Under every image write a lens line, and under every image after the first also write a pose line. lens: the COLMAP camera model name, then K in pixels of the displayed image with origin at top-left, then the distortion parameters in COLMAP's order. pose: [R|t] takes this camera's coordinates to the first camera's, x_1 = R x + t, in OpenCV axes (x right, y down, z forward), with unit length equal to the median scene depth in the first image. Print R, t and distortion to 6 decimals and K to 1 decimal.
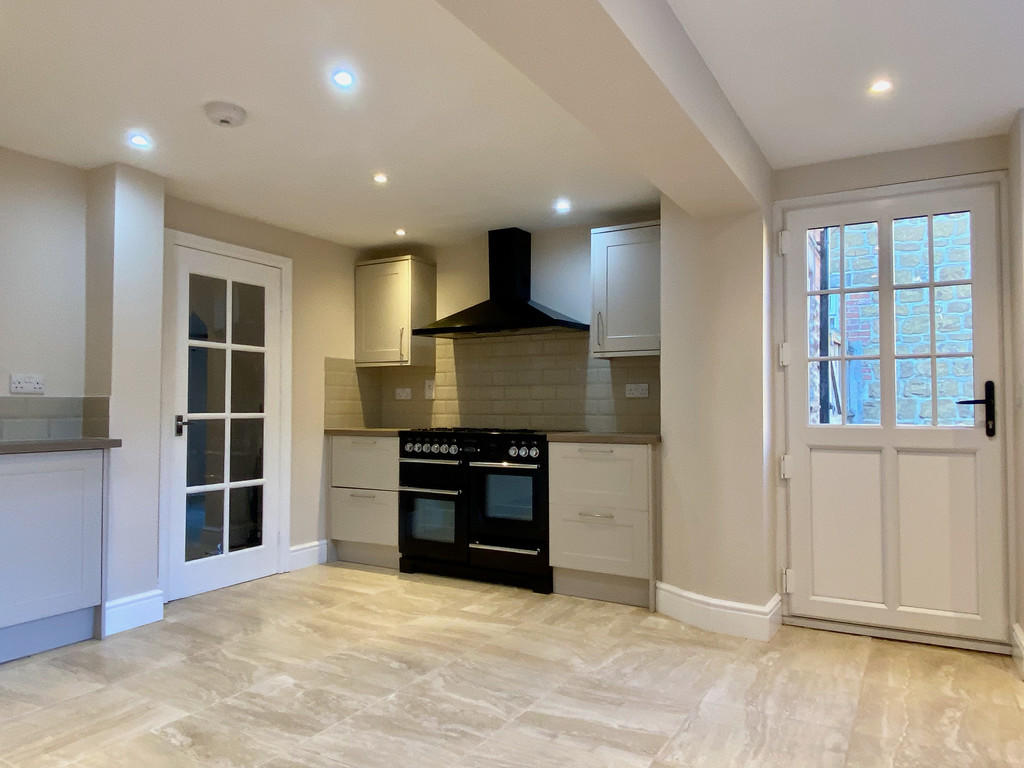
lens RADIAL K [[690.3, 0, 512.0], [0, 690.3, 384.0], [0, 0, 1]] dist [0.081883, -0.100405]
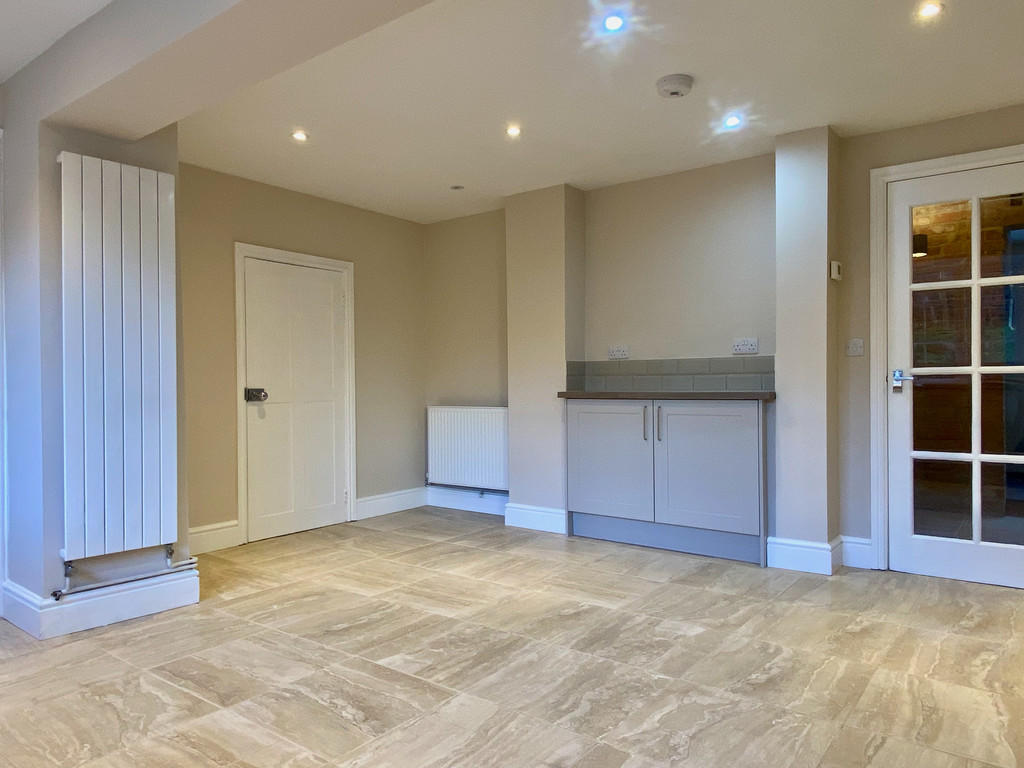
lens RADIAL K [[690.3, 0, 512.0], [0, 690.3, 384.0], [0, 0, 1]] dist [0.081883, -0.100405]
pose [[-0.125554, 0.002214, -0.992084, 0.524193], [0.044610, 0.998999, -0.003416, 0.046543], [0.991083, -0.044686, -0.125527, 0.664129]]
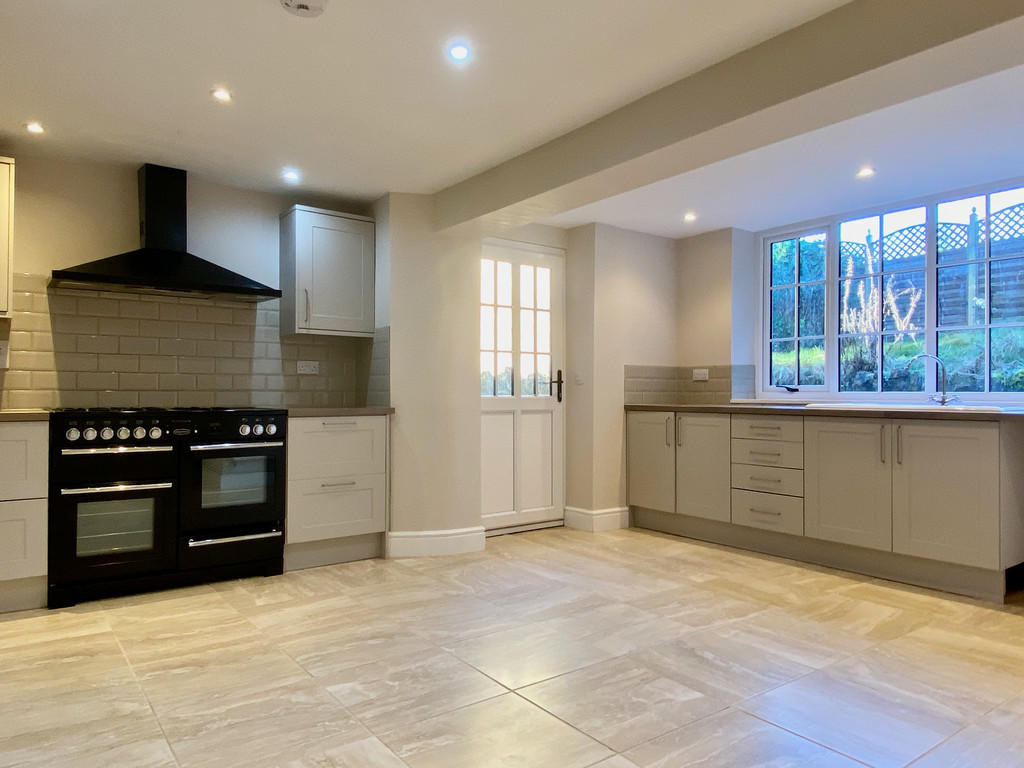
lens RADIAL K [[690.3, 0, 512.0], [0, 690.3, 384.0], [0, 0, 1]] dist [0.081883, -0.100405]
pose [[0.403468, 0.012630, 0.914907, -0.782326], [-0.033805, 0.999428, 0.001110, 0.027295], [-0.914369, -0.031376, 0.403664, 0.350121]]
